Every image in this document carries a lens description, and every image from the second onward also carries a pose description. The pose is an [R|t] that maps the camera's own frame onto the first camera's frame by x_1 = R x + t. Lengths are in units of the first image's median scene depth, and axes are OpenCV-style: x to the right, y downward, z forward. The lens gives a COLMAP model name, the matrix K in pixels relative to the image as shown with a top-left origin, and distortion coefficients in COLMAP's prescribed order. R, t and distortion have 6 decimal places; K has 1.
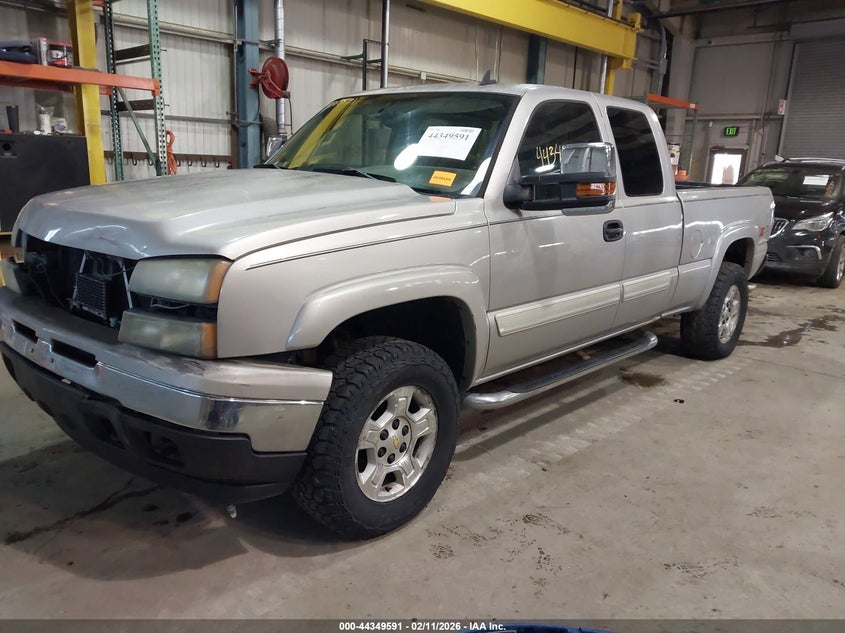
lens RADIAL K [[670.0, 0, 413.7], [0, 670.0, 320.0], [0, 0, 1]] dist [-0.000609, 0.001629]
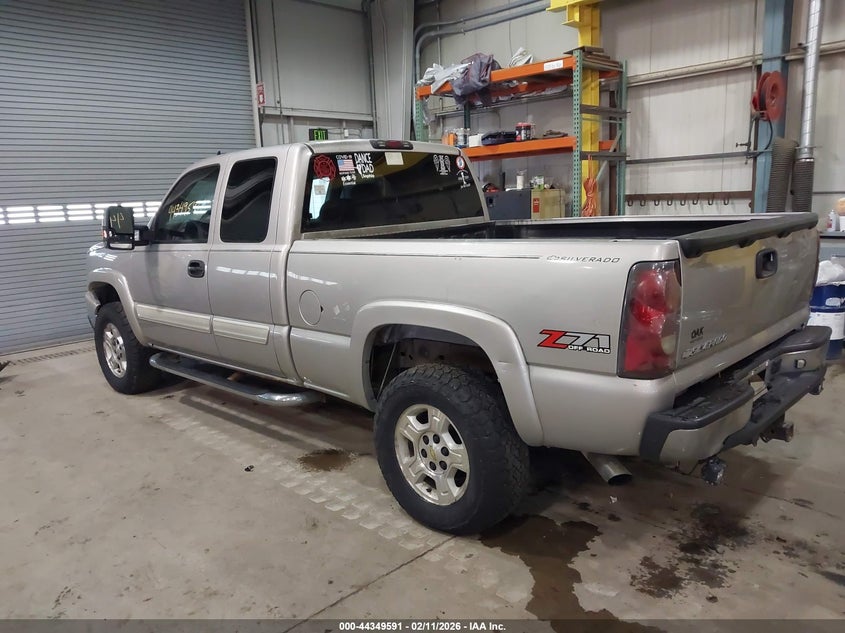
lens RADIAL K [[670.0, 0, 416.4], [0, 670.0, 318.5], [0, 0, 1]] dist [-0.000609, 0.001629]
pose [[-0.031543, 0.140317, -0.989604, 1.231796], [-0.189729, 0.971255, 0.143762, -0.241970], [0.981330, 0.192291, -0.004014, 1.167253]]
